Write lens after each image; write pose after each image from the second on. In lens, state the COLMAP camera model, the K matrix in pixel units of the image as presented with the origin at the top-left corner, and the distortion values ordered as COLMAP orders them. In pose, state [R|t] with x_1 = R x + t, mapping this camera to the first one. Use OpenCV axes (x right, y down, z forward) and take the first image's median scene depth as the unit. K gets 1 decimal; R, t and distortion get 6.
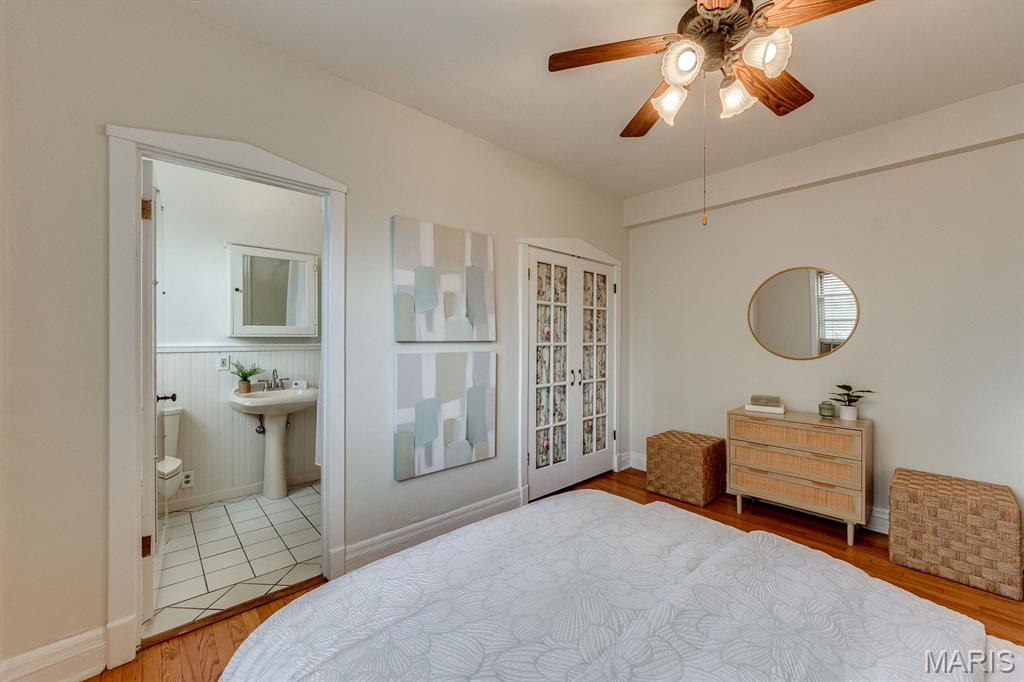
lens RADIAL K [[404.0, 0, 508.8], [0, 404.0, 339.8], [0, 0, 1]] dist [-0.003592, -0.000124]
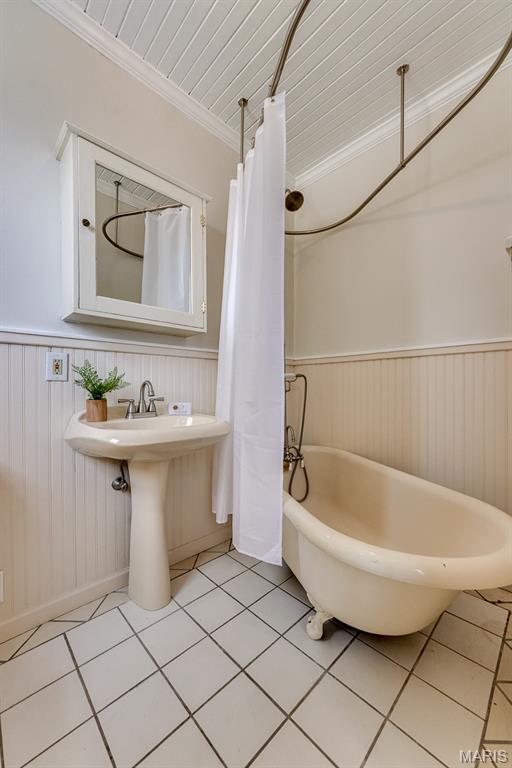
lens RADIAL K [[303.0, 0, 259.6], [0, 303.0, 390.8], [0, 0, 1]] dist [-0.003592, -0.000124]
pose [[0.999450, 0.003827, 0.032940, -0.440625], [-0.004292, 0.999892, 0.014083, 0.081747], [-0.032882, -0.014217, 0.999358, 0.571912]]
